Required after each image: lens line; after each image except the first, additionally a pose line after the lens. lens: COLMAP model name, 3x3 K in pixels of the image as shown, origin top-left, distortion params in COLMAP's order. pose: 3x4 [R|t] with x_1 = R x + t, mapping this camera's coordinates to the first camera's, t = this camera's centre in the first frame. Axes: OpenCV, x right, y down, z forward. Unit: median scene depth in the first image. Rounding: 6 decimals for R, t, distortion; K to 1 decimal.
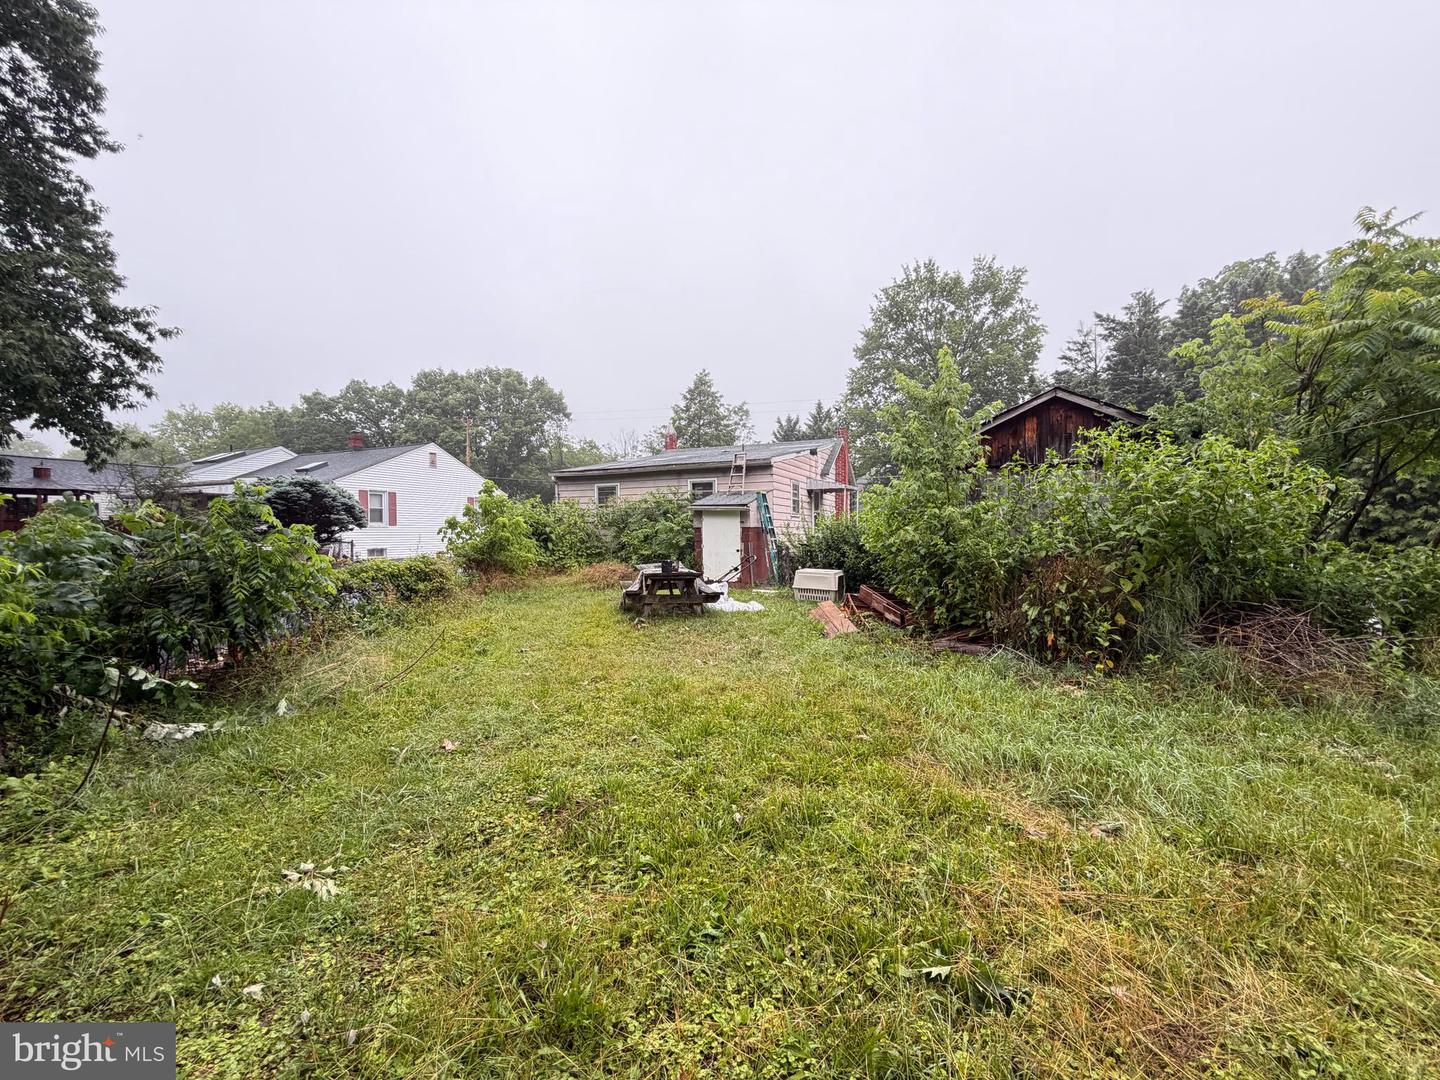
lens RADIAL K [[574.9, 0, 720.0], [0, 574.9, 540.0], [0, 0, 1]] dist [-0.000978, -0.000005]
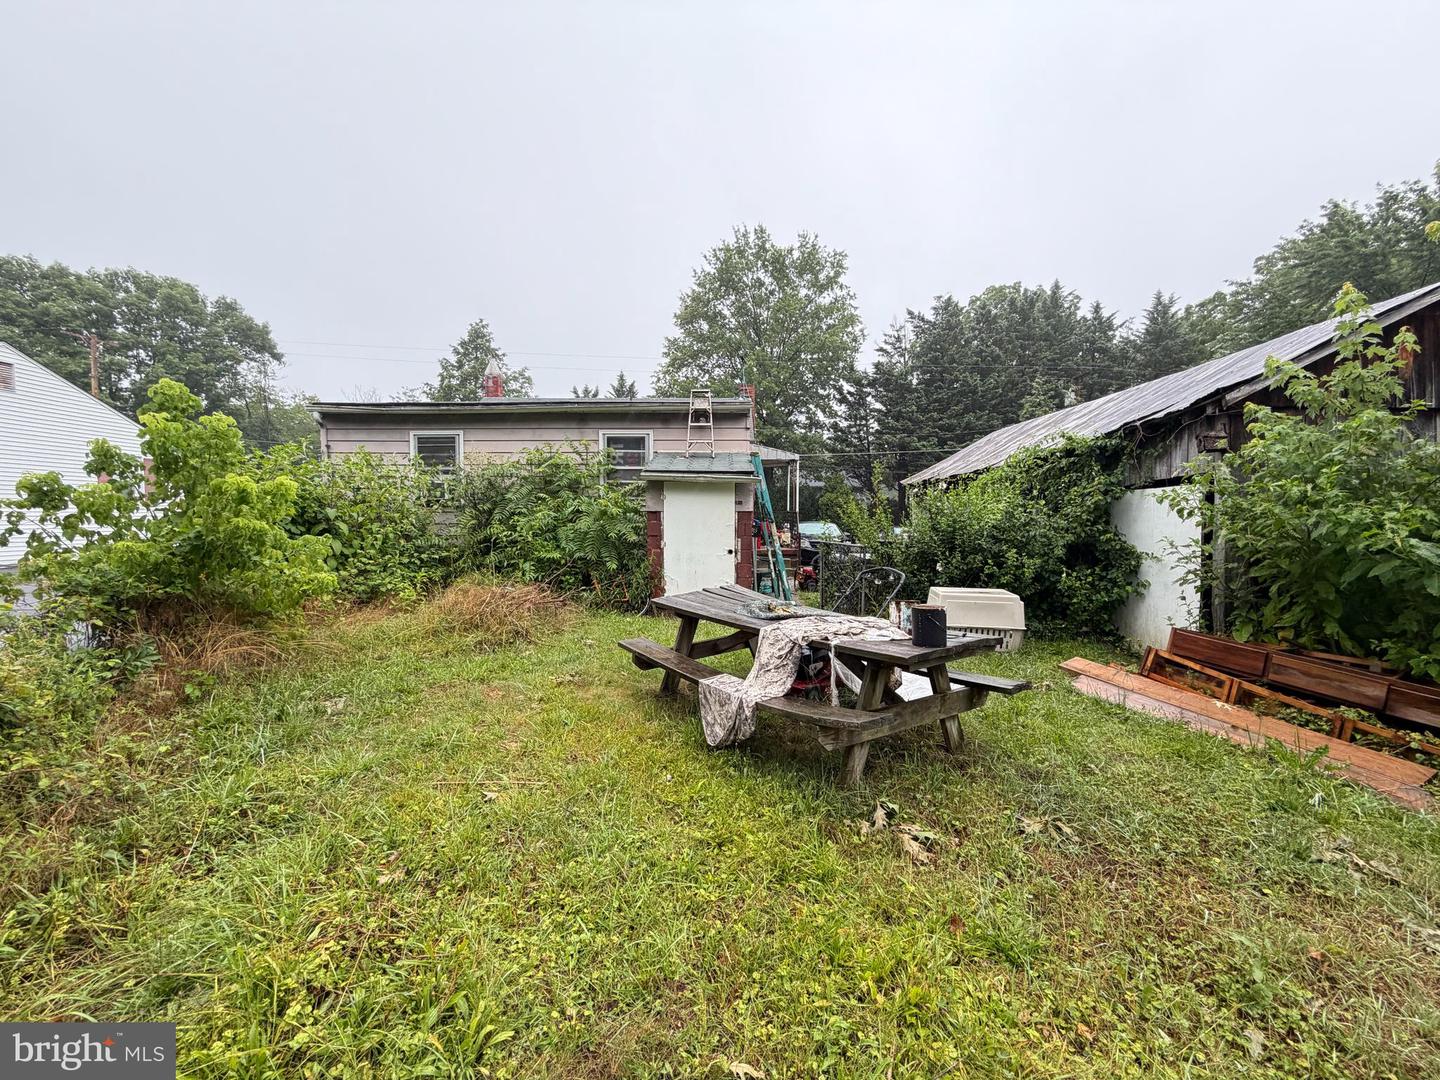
lens RADIAL K [[574.9, 0, 720.0], [0, 574.9, 540.0], [0, 0, 1]] dist [-0.000978, -0.000005]
pose [[0.915625, -0.009796, 0.401915, -0.079972], [0.000569, 0.999734, 0.023071, -0.002504], [-0.402034, -0.020896, 0.915386, 0.178226]]
